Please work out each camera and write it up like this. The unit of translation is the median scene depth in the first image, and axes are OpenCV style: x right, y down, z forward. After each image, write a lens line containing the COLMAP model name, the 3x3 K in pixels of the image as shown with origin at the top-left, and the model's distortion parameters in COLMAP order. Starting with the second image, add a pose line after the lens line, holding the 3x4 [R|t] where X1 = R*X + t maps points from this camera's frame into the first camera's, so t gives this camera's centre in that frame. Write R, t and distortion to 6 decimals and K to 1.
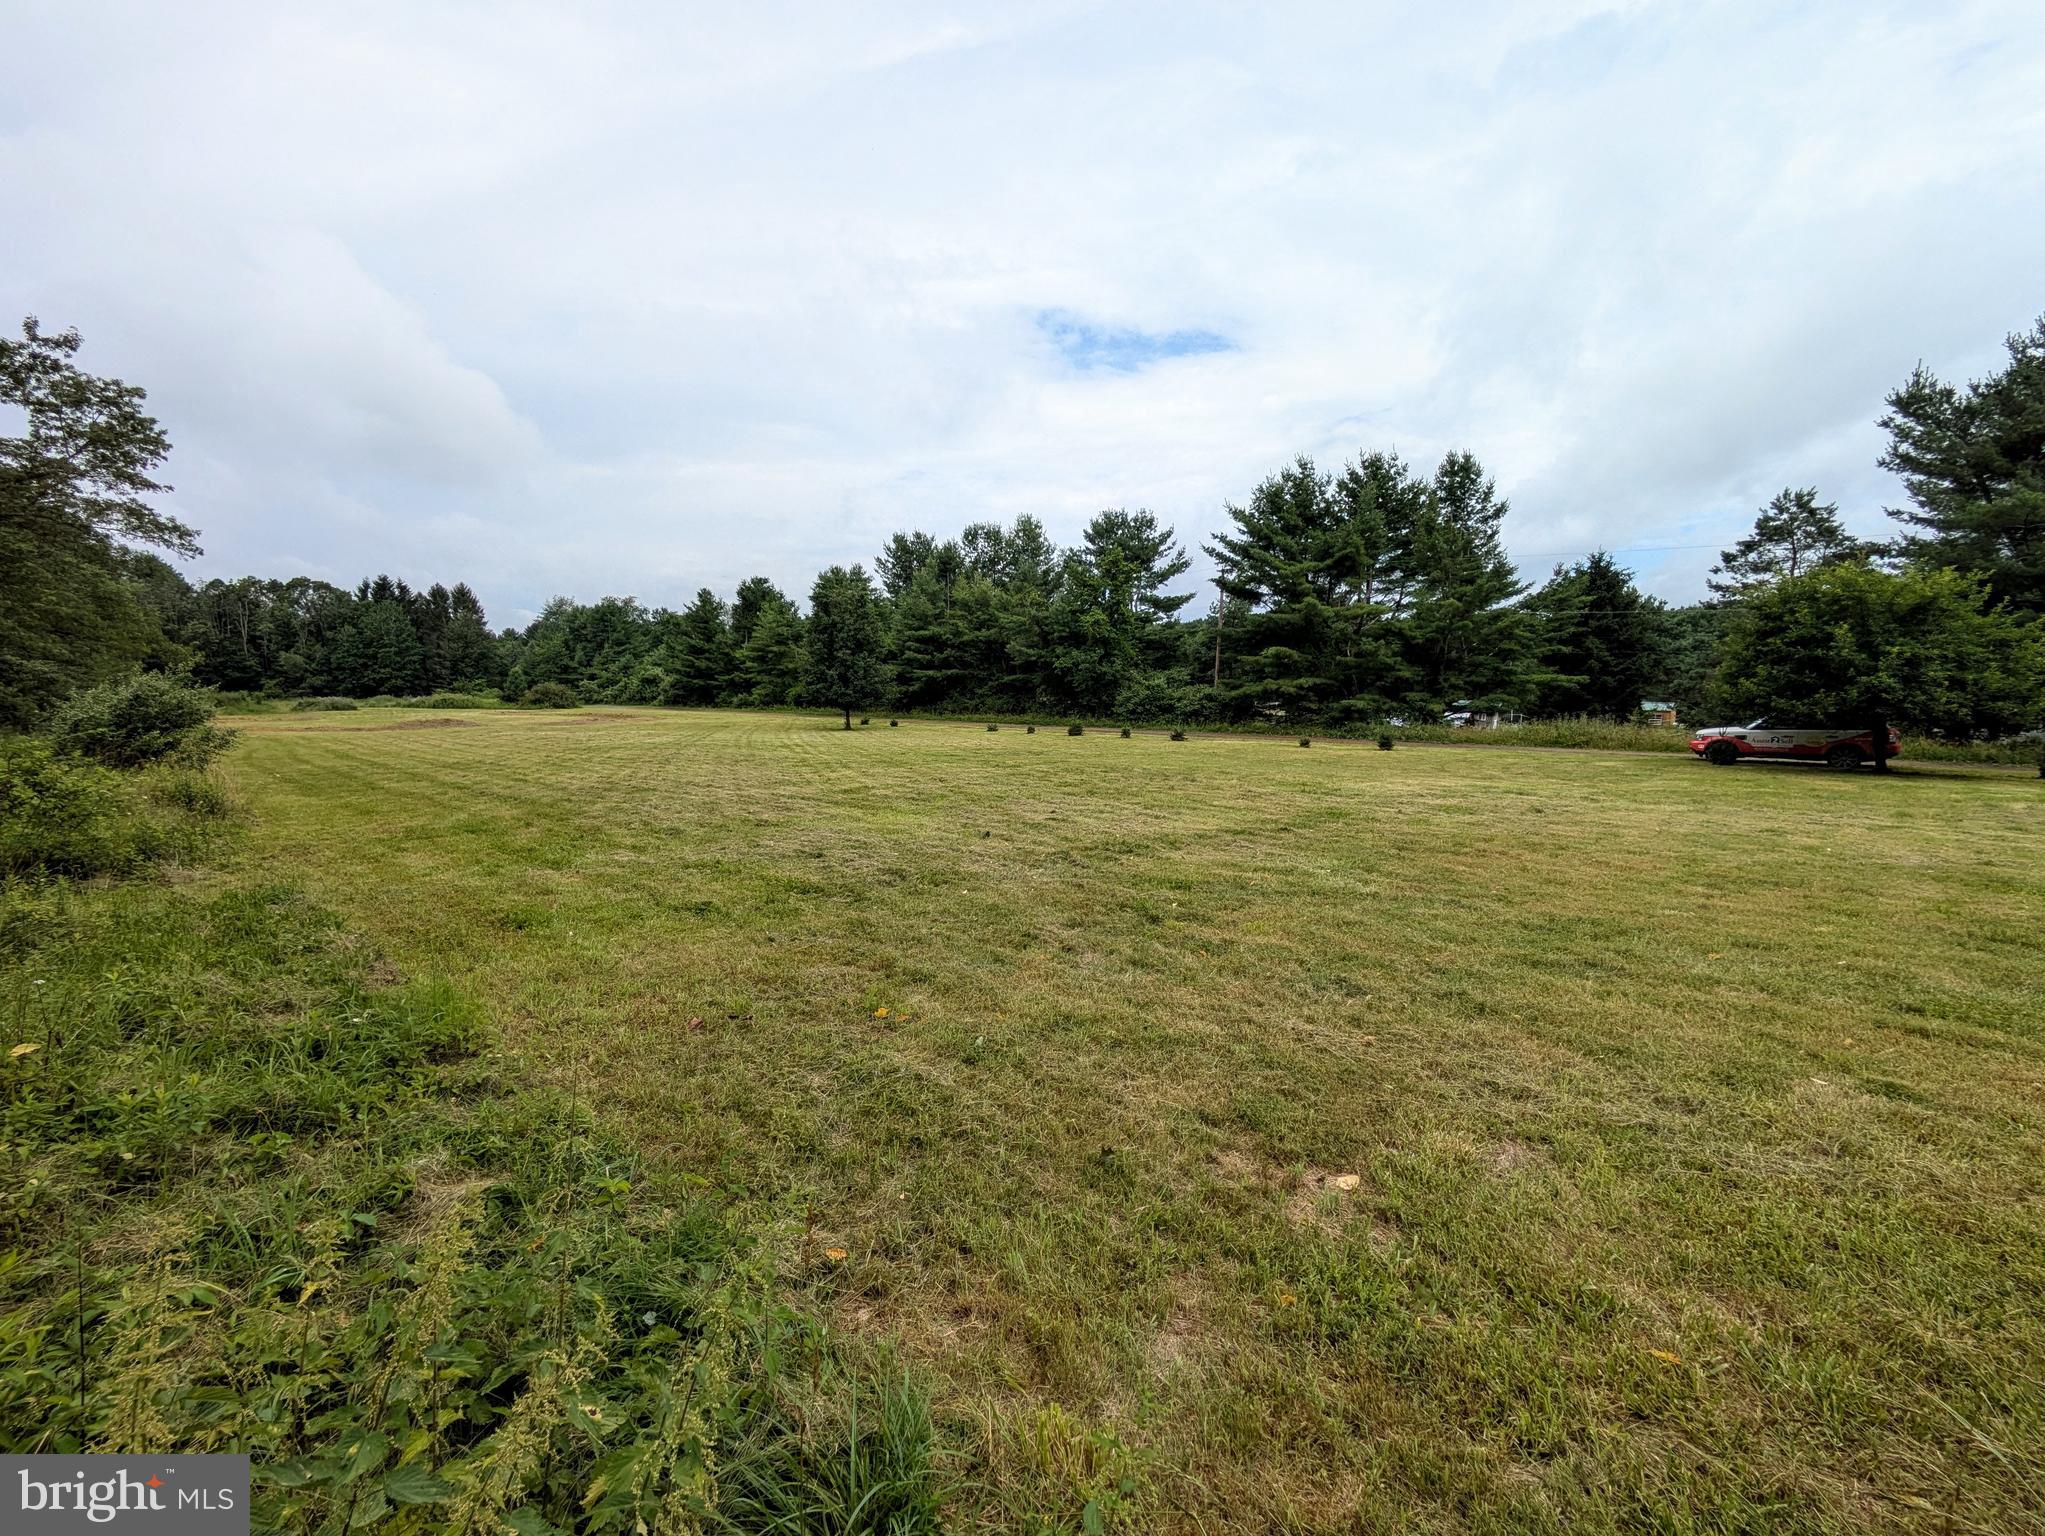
lens RADIAL K [[833.2, 0, 1017.8], [0, 833.2, 770.7], [0, 0, 1]] dist [0.016898, 0.001150]
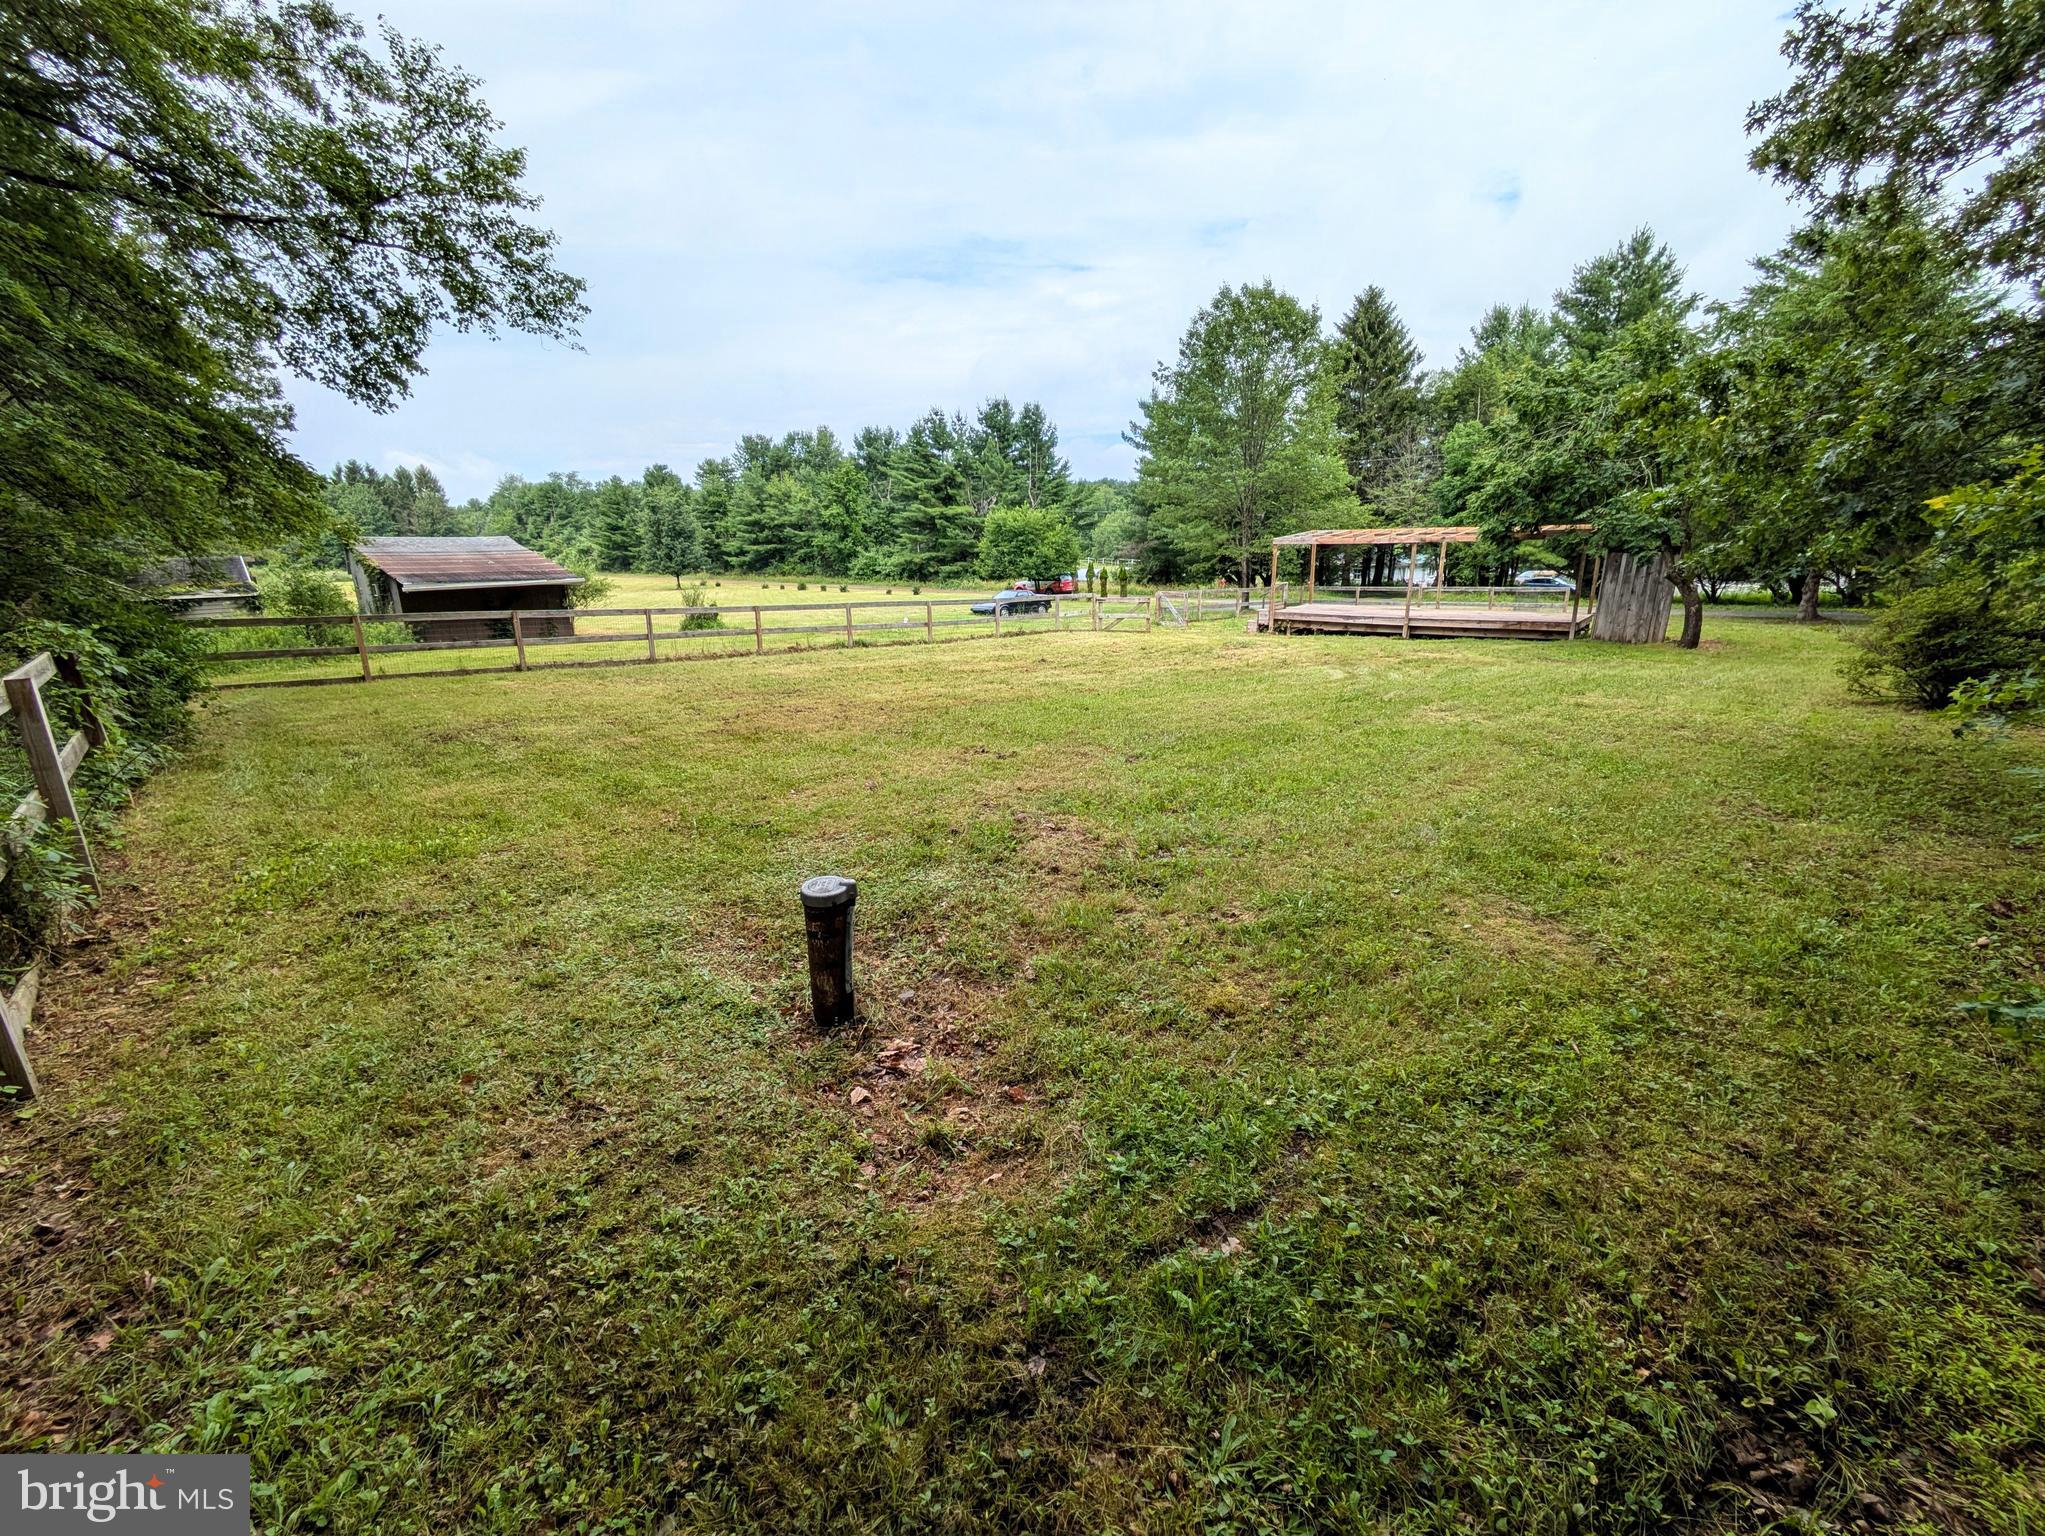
lens RADIAL K [[833.2, 0, 1023.2], [0, 833.2, 762.9], [0, 0, 1]] dist [0.016898, 0.001150]
pose [[0.999720, -0.023668, 0.000437, 0.163572], [0.023278, 0.986276, 0.163453, 0.011065], [-0.004300, -0.163397, 0.986551, -0.224518]]
